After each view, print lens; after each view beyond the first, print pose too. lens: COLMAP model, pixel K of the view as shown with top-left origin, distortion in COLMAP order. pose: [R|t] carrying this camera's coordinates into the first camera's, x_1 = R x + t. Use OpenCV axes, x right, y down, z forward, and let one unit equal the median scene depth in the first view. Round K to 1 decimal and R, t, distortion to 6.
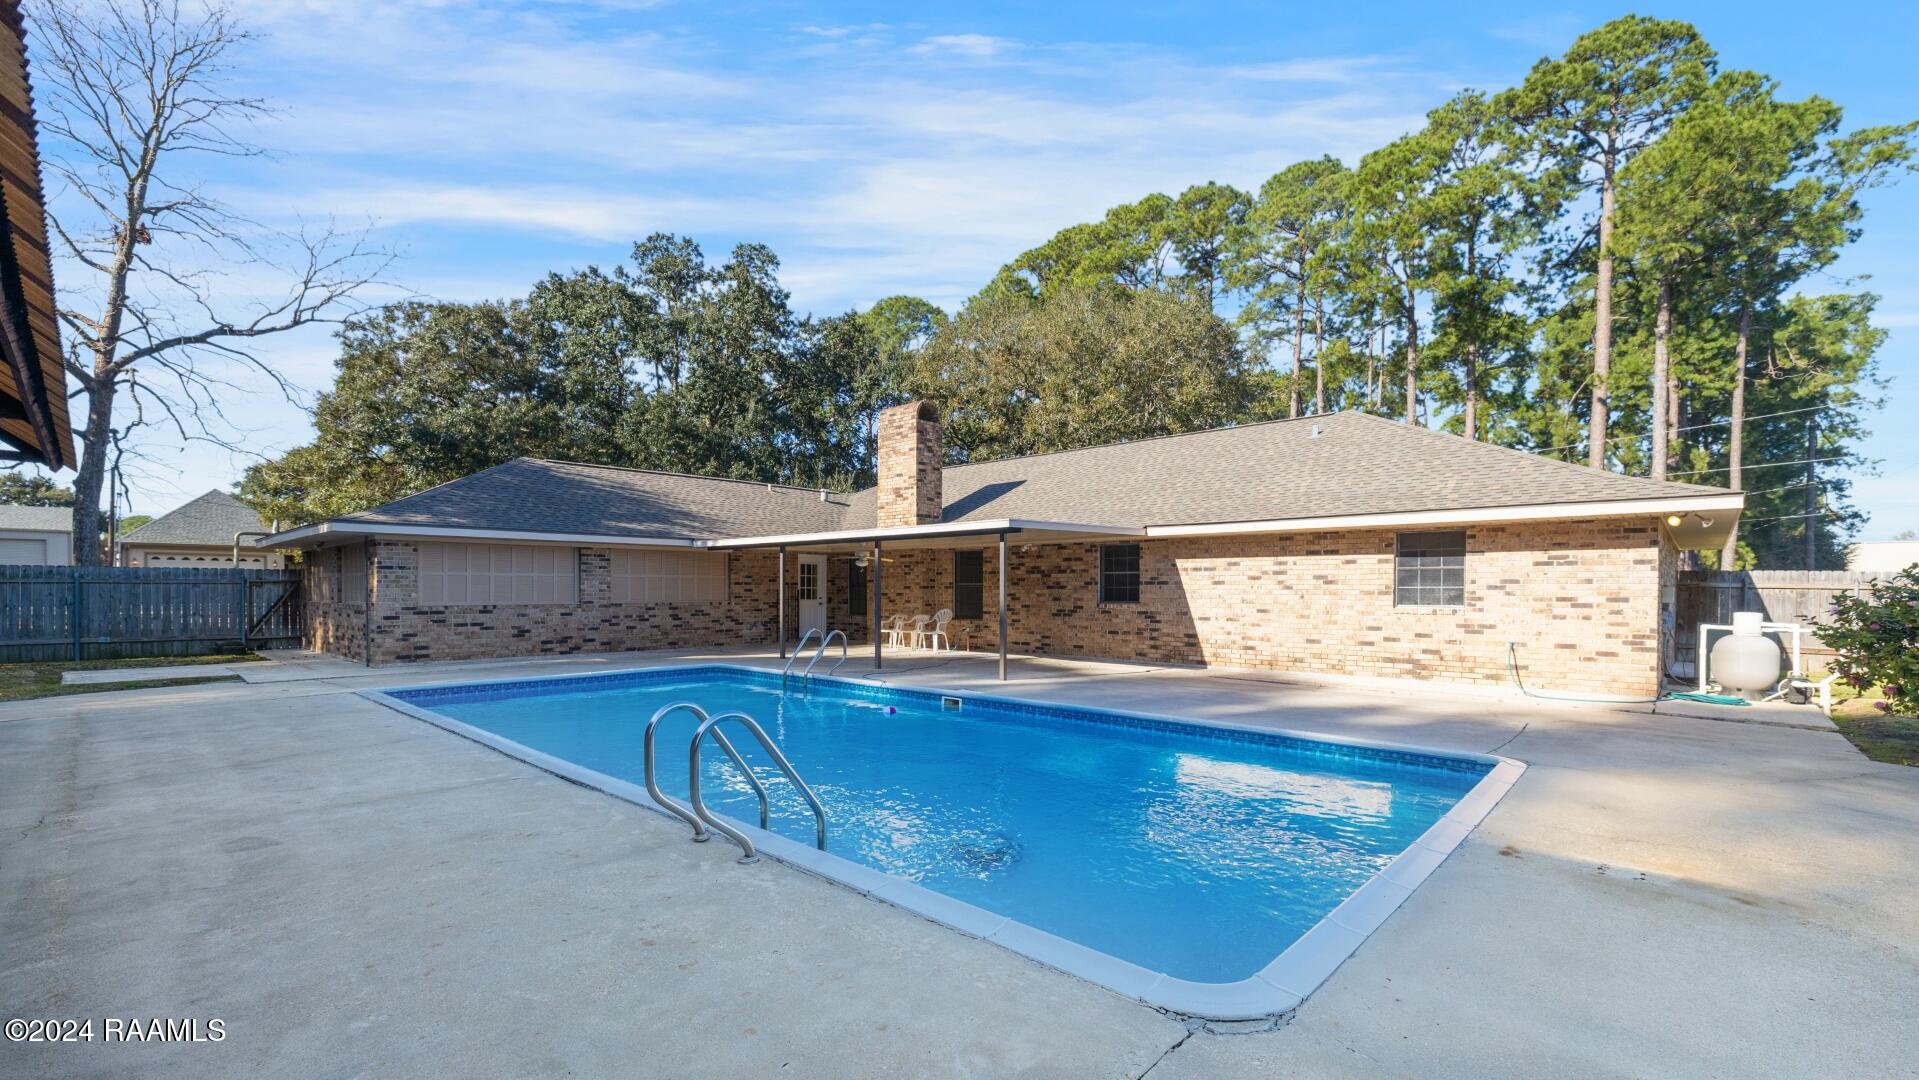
lens RADIAL K [[805.5, 0, 936.9], [0, 805.5, 586.0], [0, 0, 1]] dist [-0.000560, 0.000574]
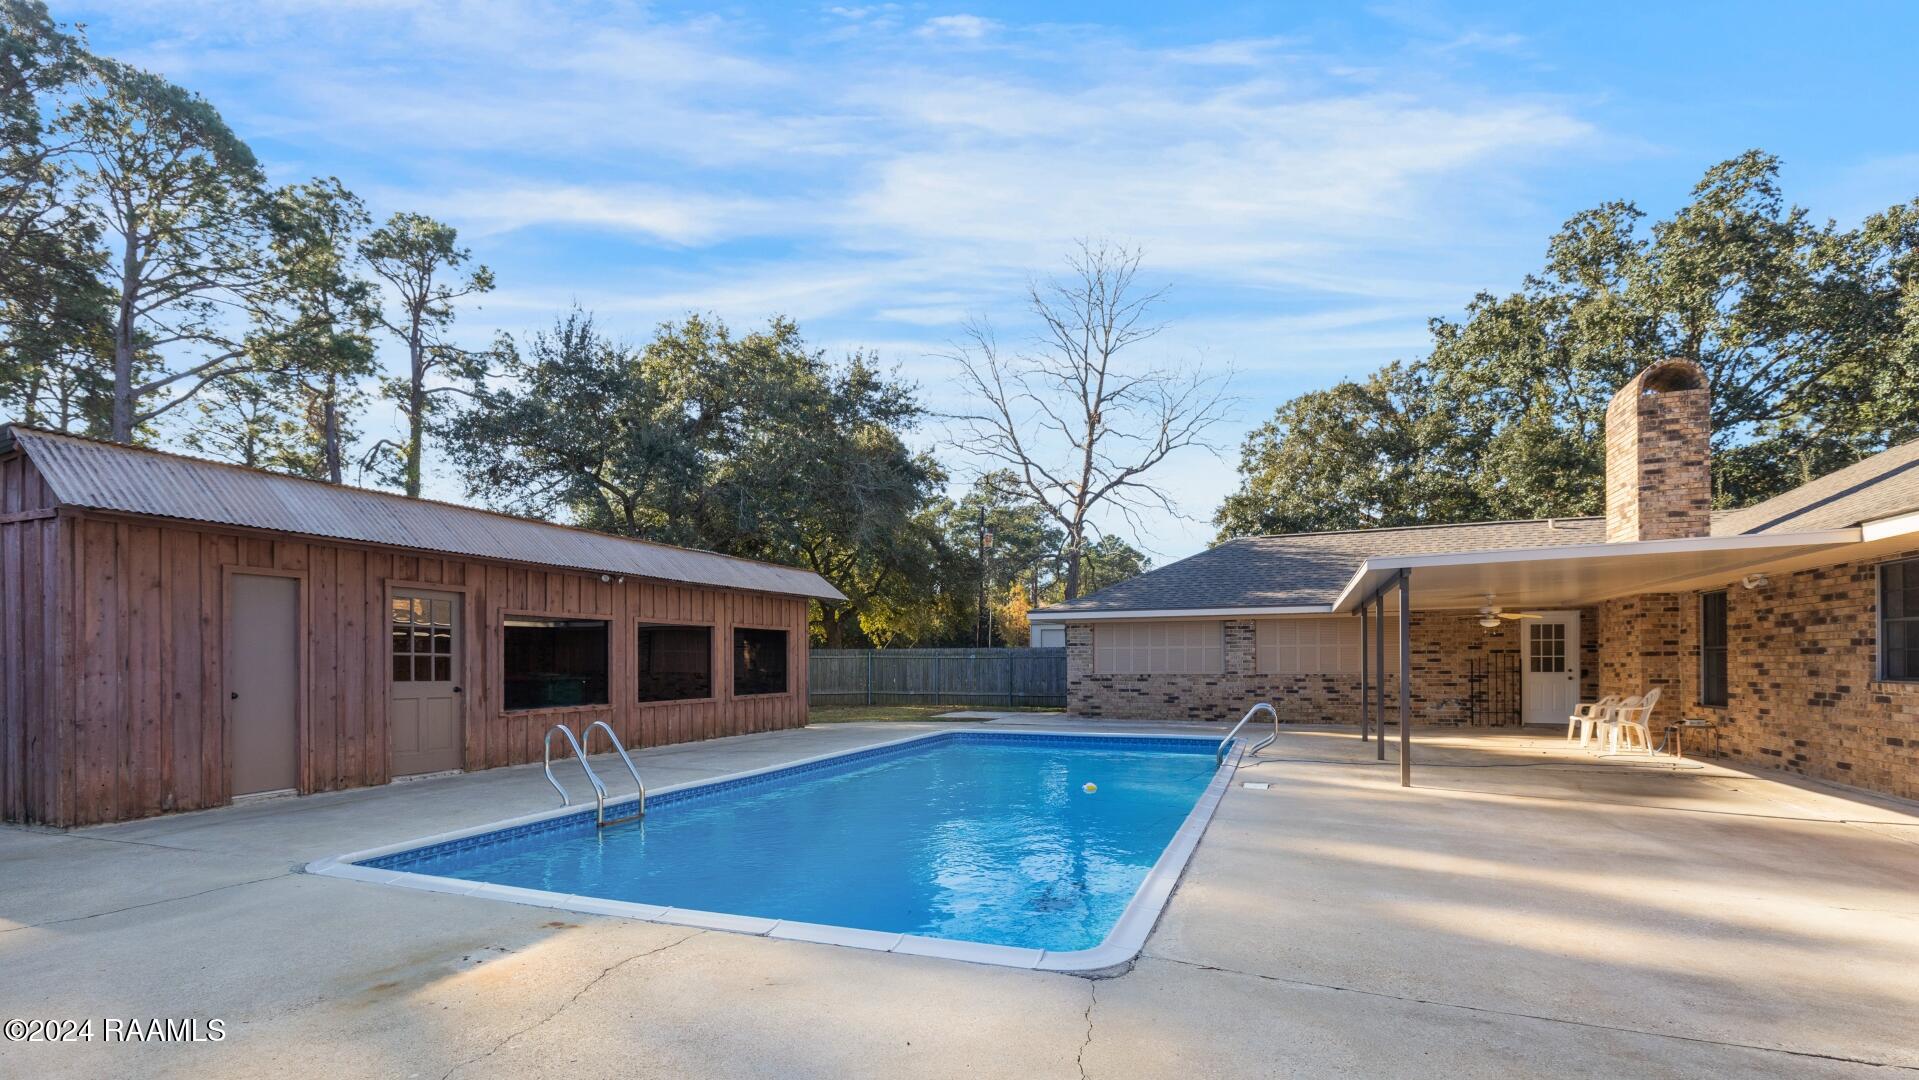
lens RADIAL K [[844.3, 0, 944.6], [0, 844.3, 643.8], [0, 0, 1]] dist [-0.001295, 0.000273]
pose [[0.369633, -0.024384, -0.928858, 0.711335], [0.008837, 0.999703, -0.022727, 0.007180], [0.929136, 0.000193, 0.369739, 0.408388]]
